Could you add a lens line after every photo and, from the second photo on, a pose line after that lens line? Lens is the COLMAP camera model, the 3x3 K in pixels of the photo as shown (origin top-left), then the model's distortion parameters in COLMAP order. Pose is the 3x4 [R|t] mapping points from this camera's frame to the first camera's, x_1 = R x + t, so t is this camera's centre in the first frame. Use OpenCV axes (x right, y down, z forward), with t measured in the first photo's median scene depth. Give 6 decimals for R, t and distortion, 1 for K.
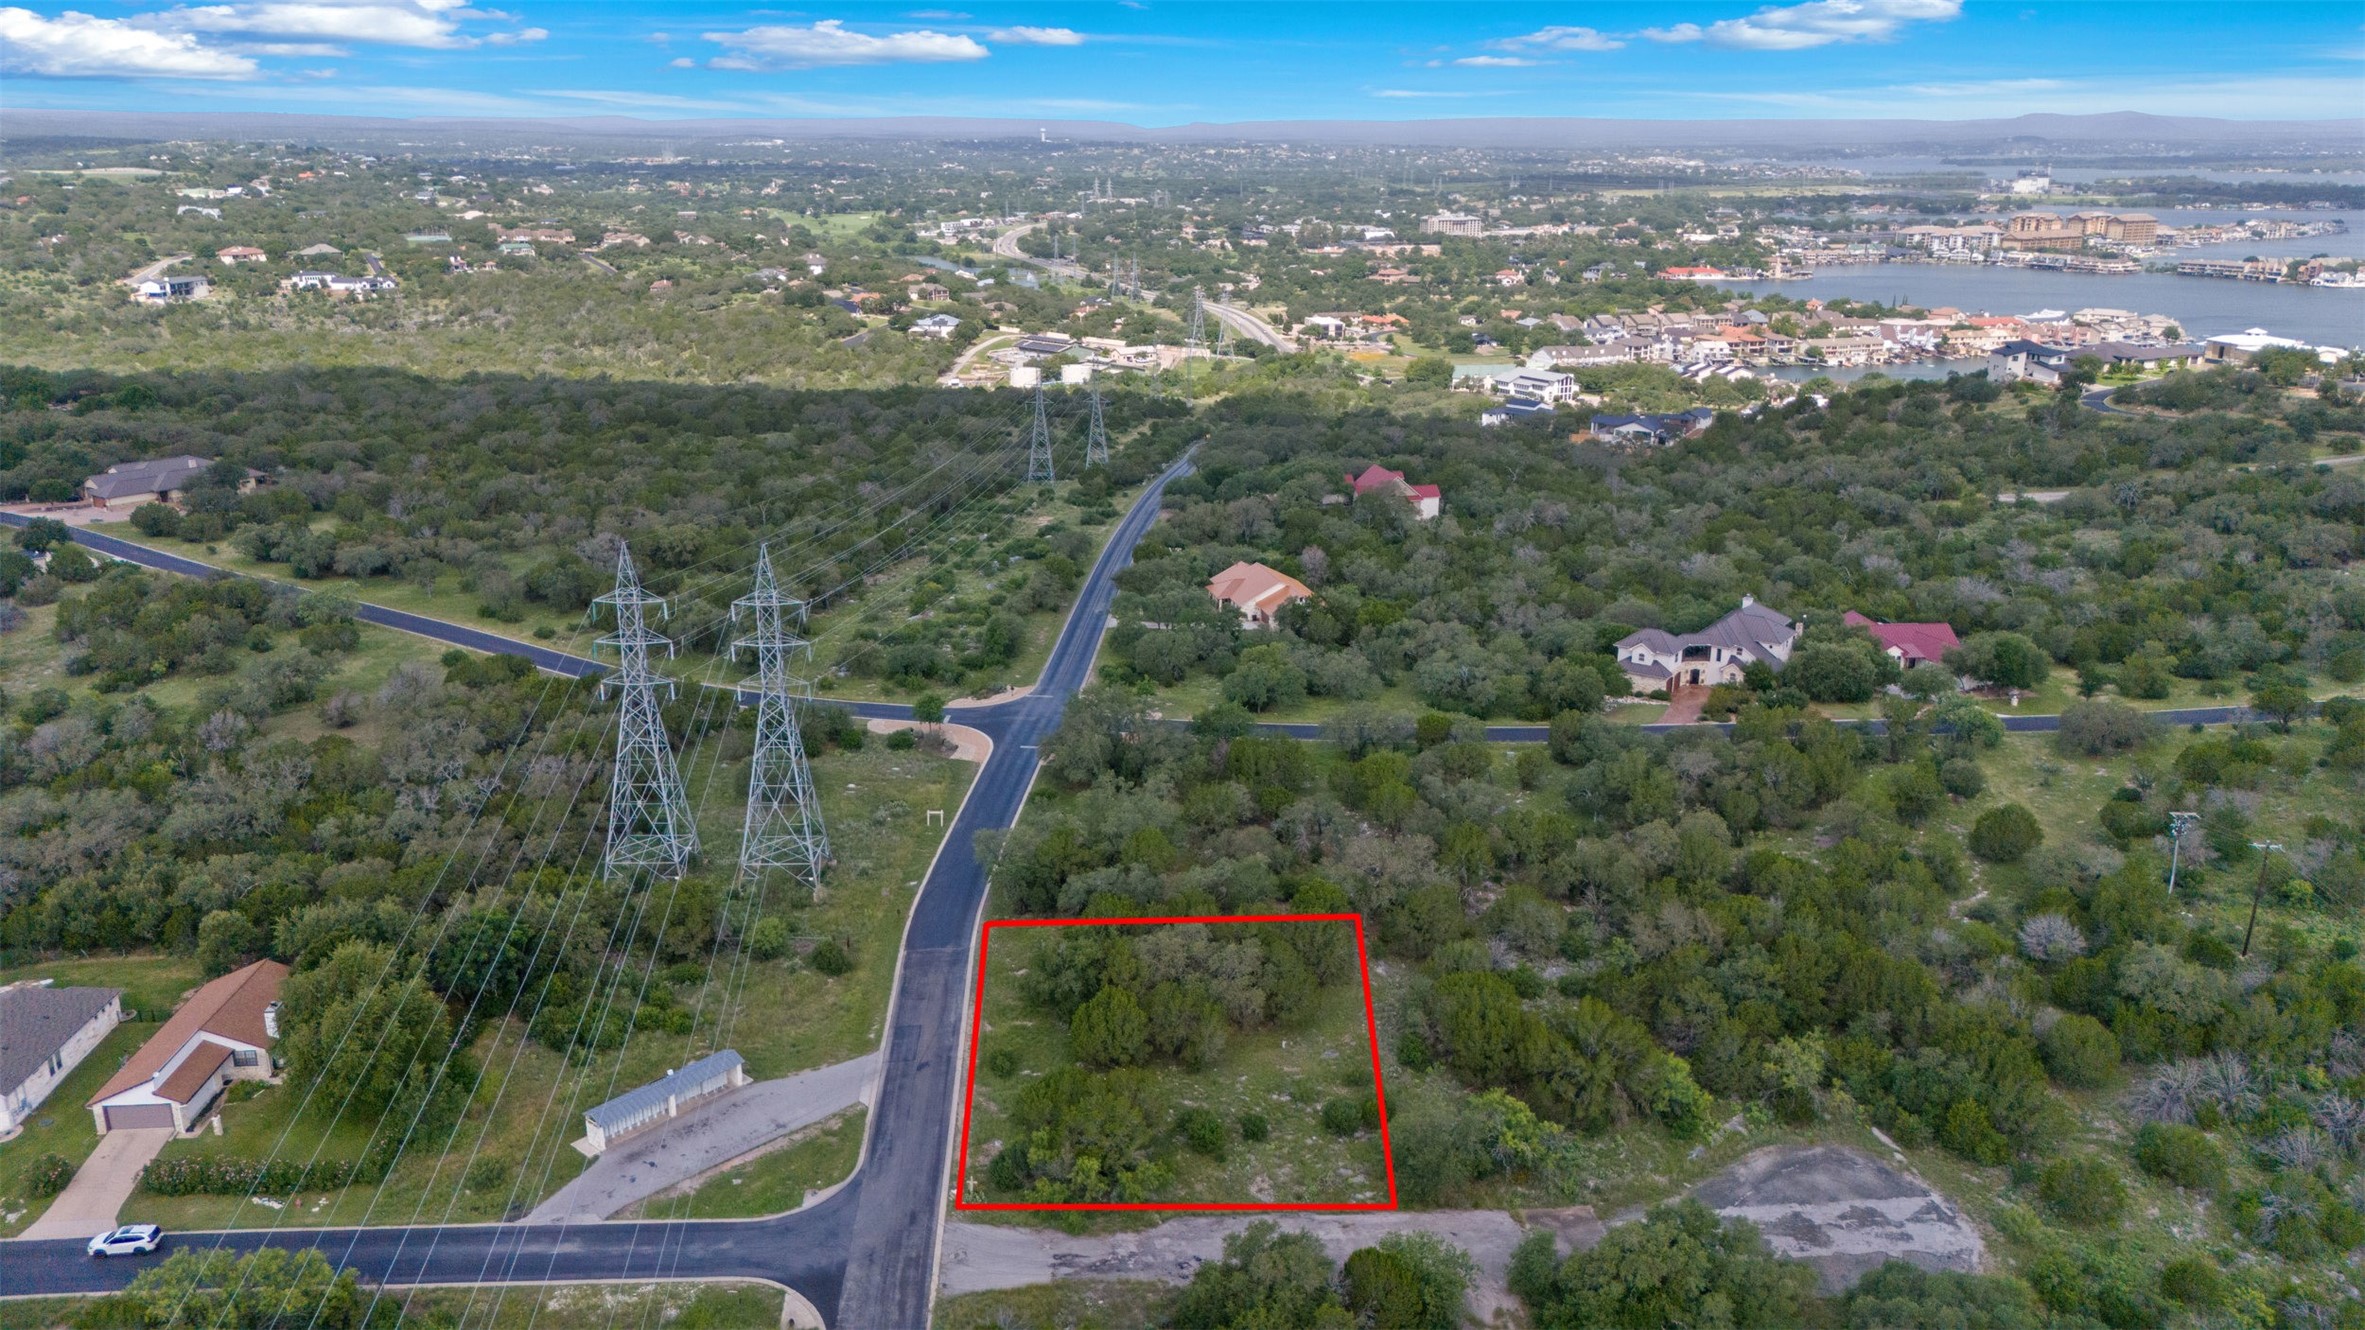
lens RADIAL K [[1736.7, 0, 1187.3], [0, 1736.7, 663.3], [0, 0, 1]] dist [0.078353, -0.082243]
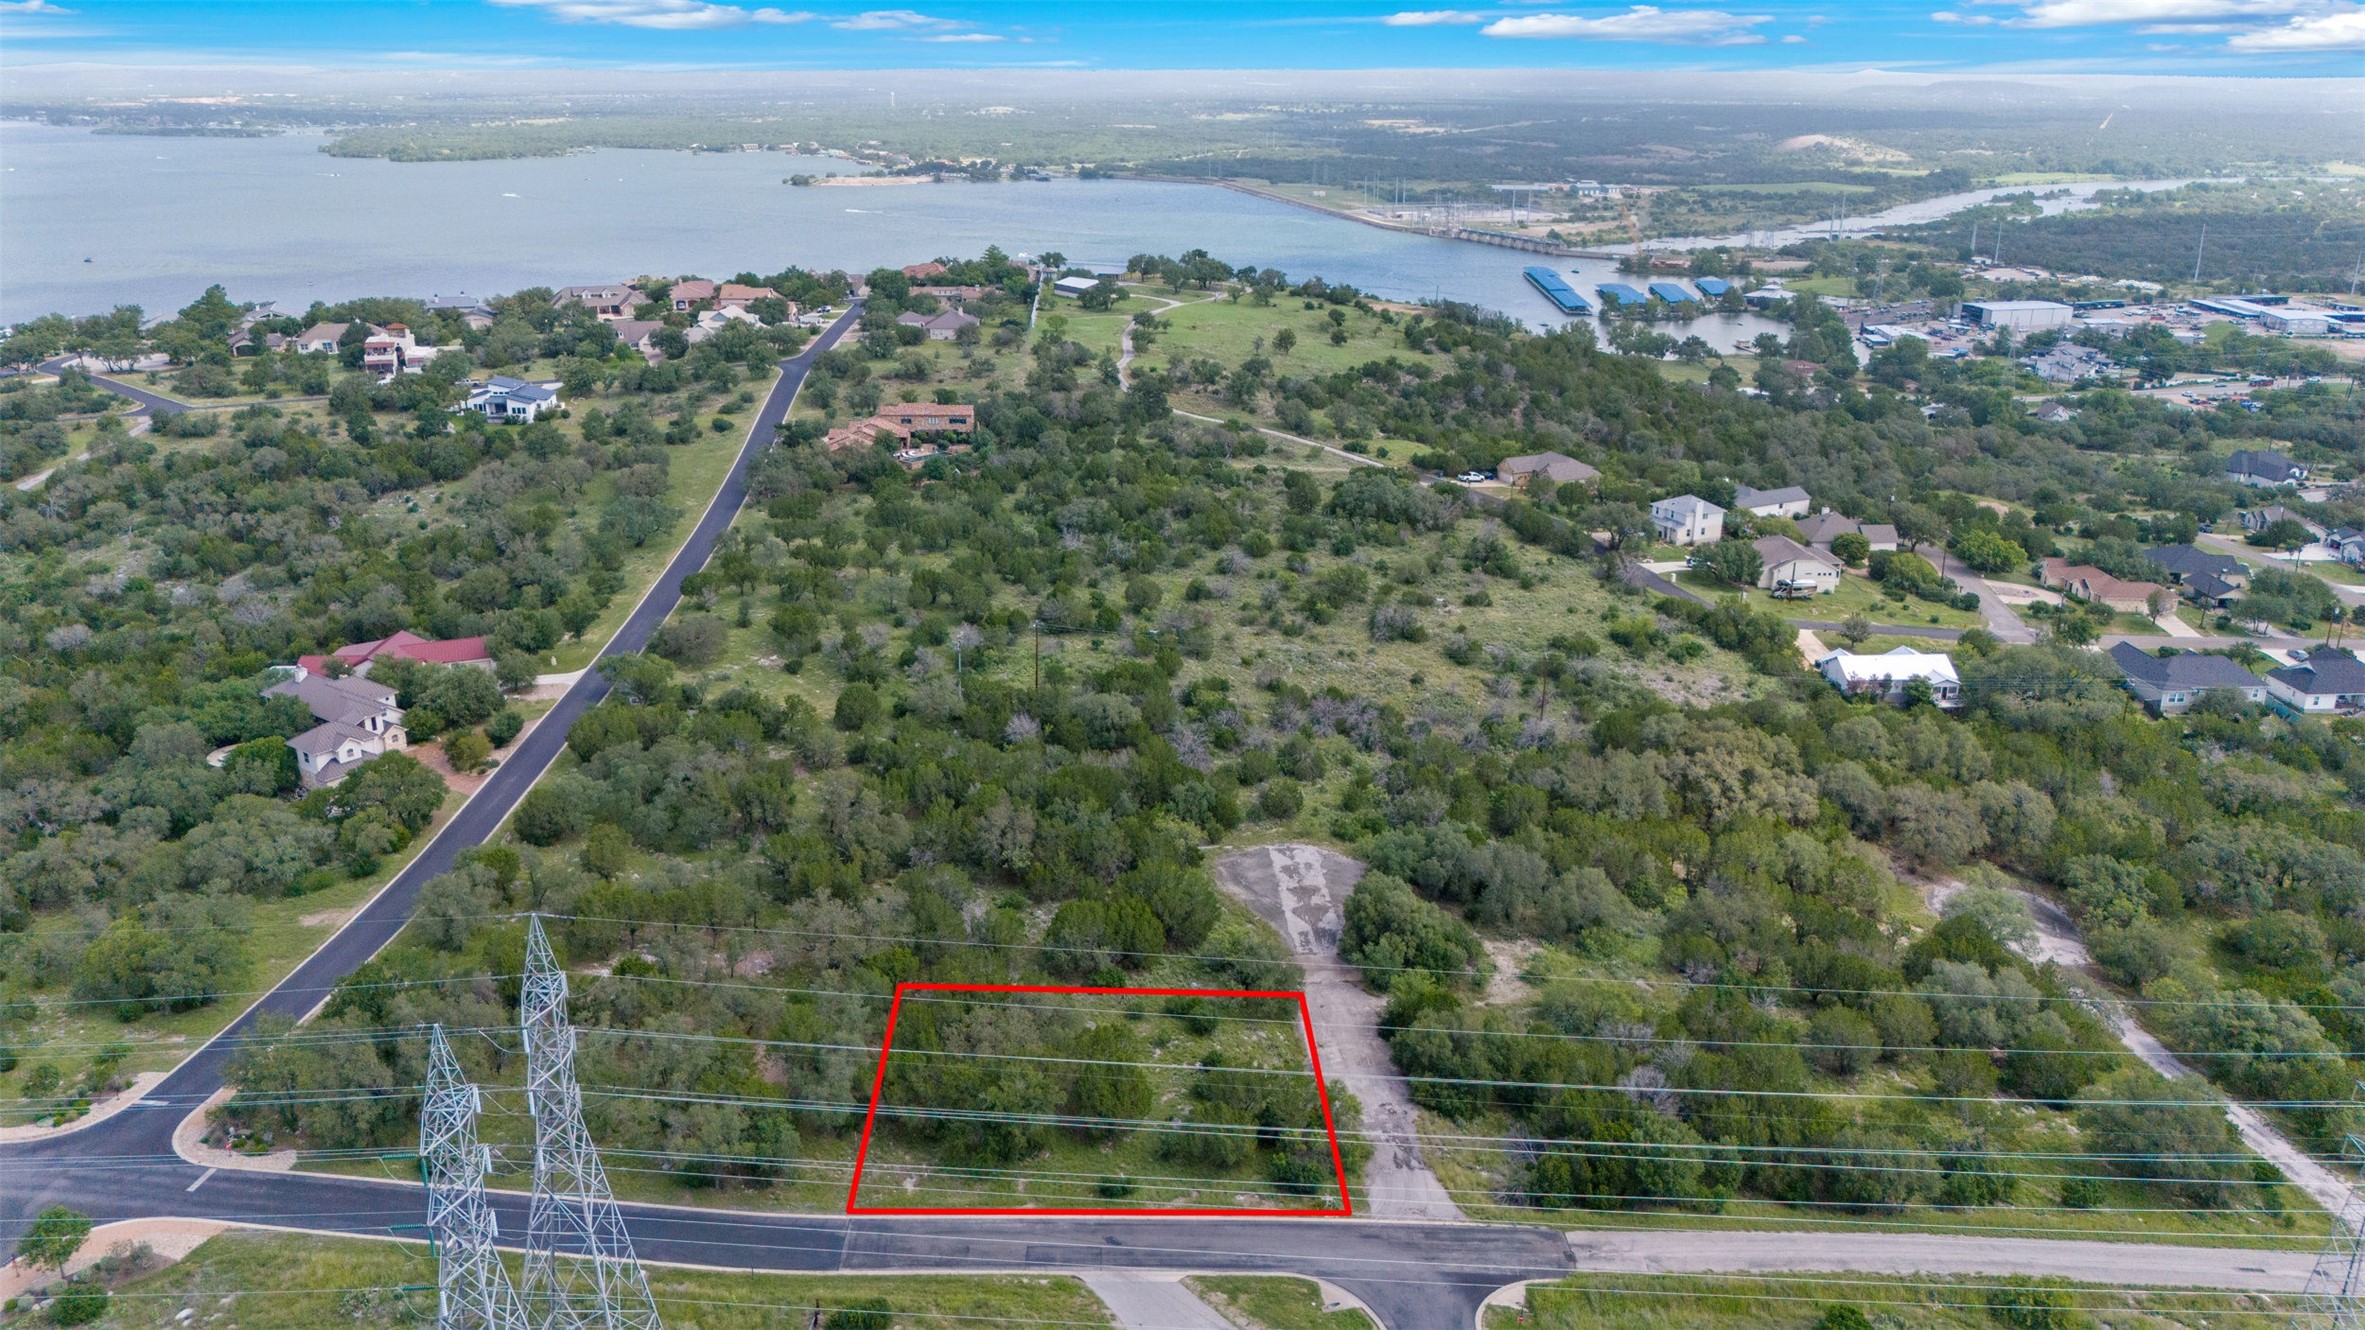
lens RADIAL K [[1736.7, 0, 1187.3], [0, 1736.7, 663.3], [0, 0, 1]] dist [0.078353, -0.082243]
pose [[0.028221, -0.320287, 0.946900, -0.833885], [0.290018, 0.909155, 0.298877, -0.280054], [-0.956605, 0.266184, 0.118546, 0.693031]]
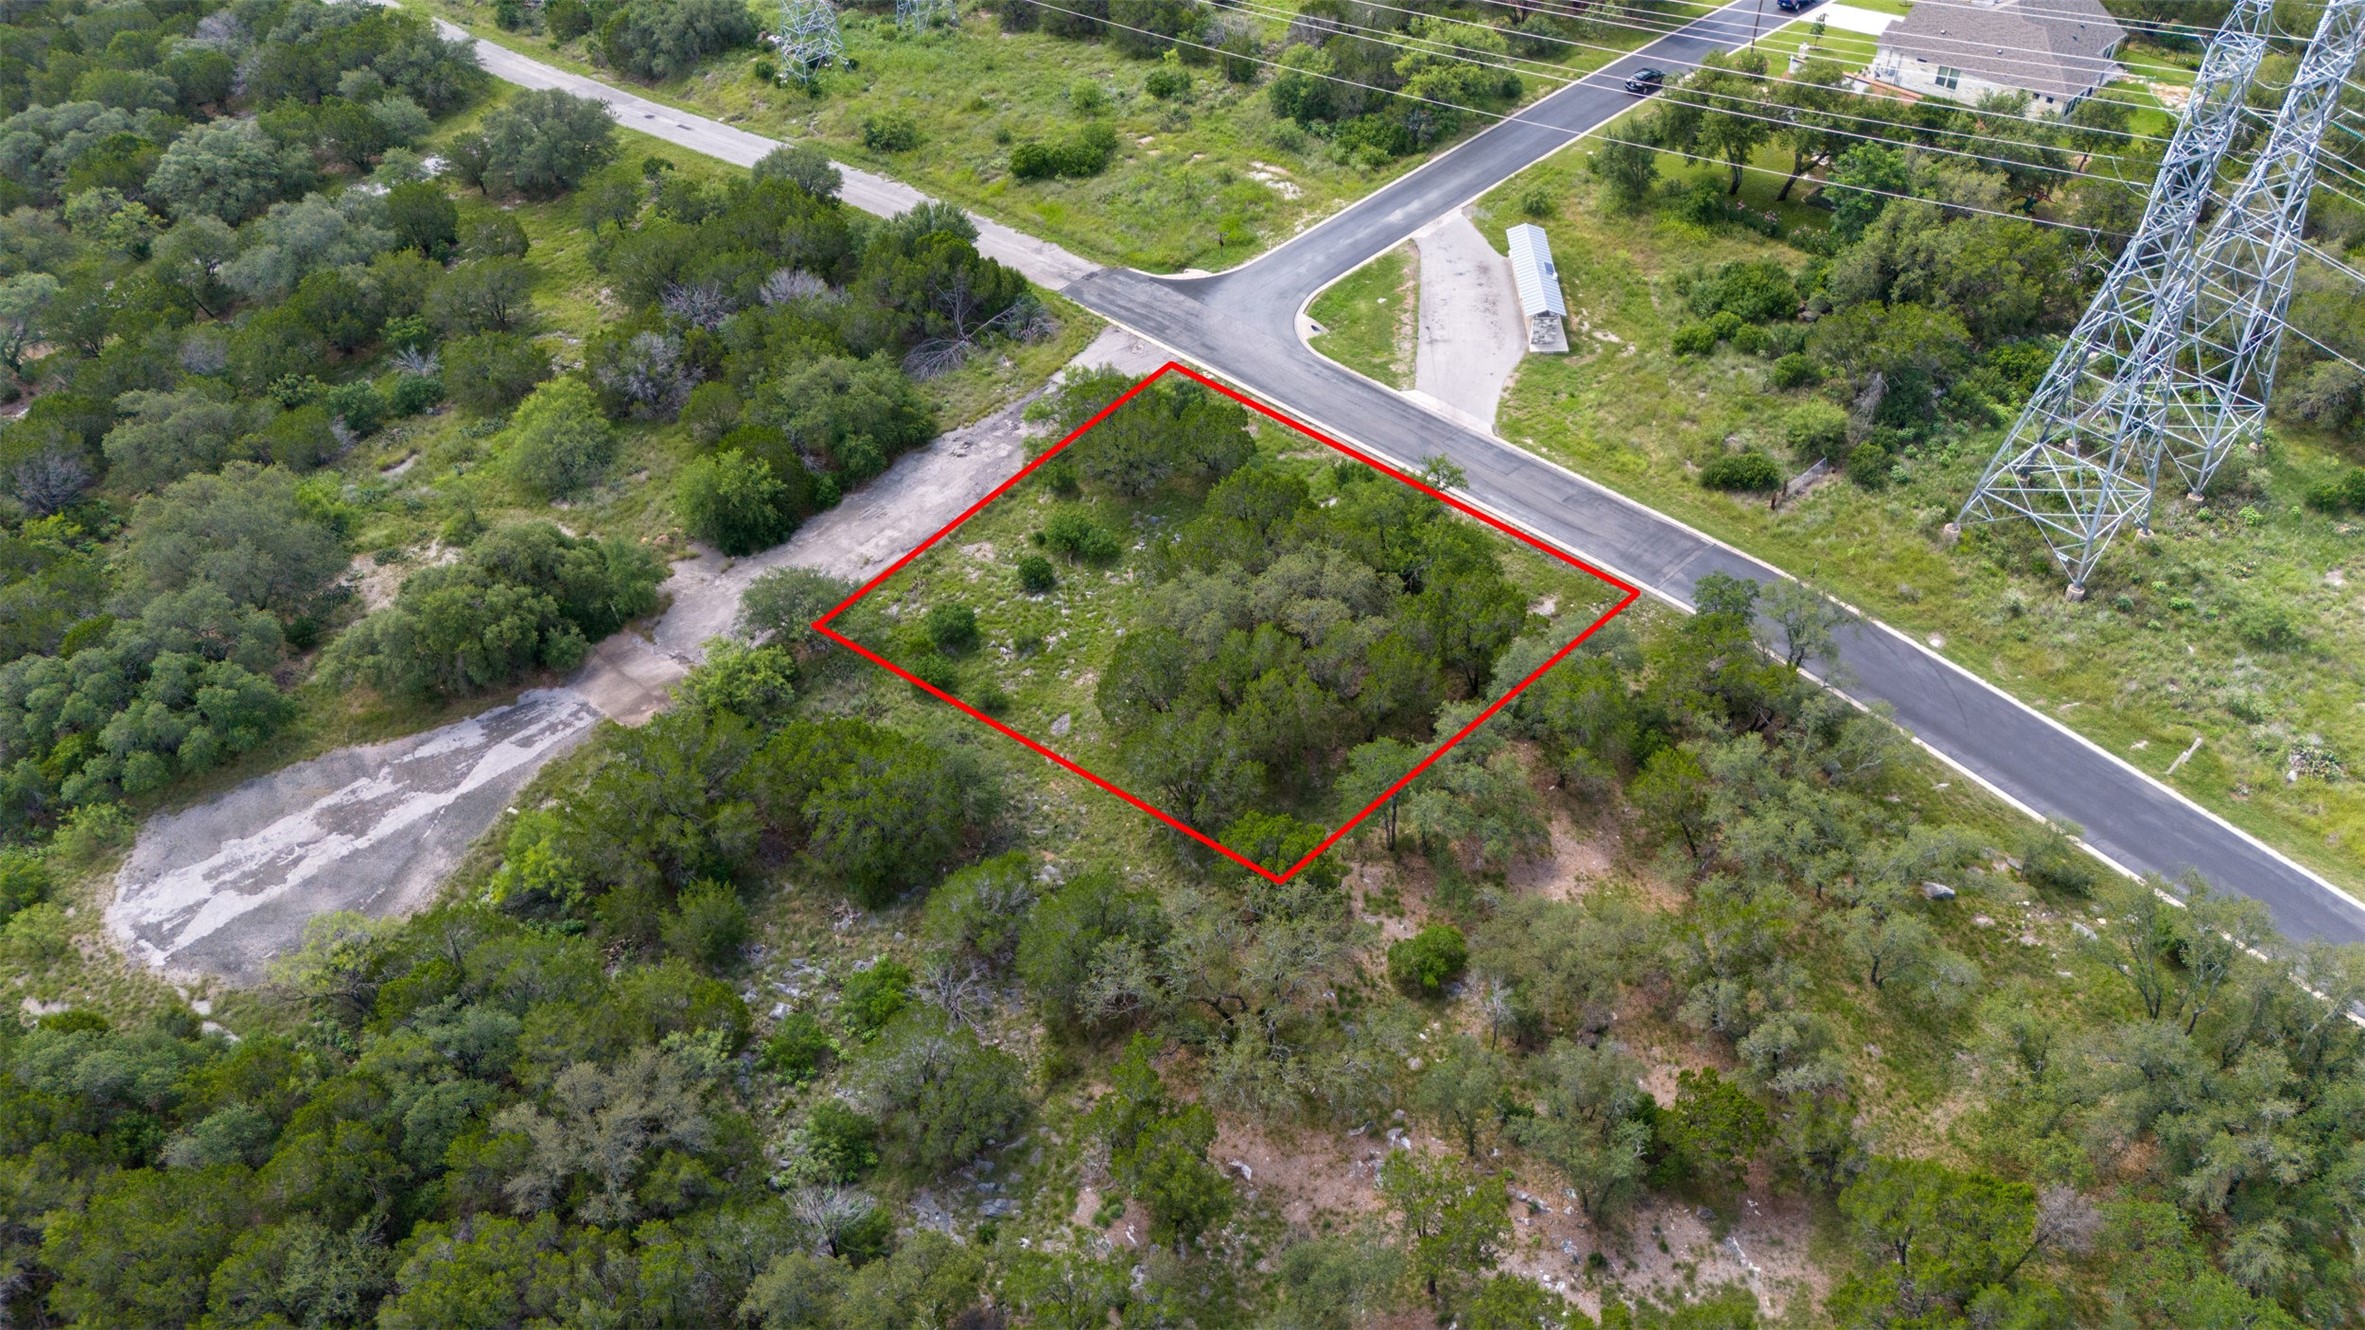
lens RADIAL K [[1736.7, 0, 1187.3], [0, 1736.7, 663.3], [0, 0, 1]] dist [0.078353, -0.082243]
pose [[-0.766726, 0.439635, -0.467817, 0.320593], [-0.168447, 0.565411, 0.807426, -0.311028], [0.619482, 0.697876, -0.359460, 1.162728]]
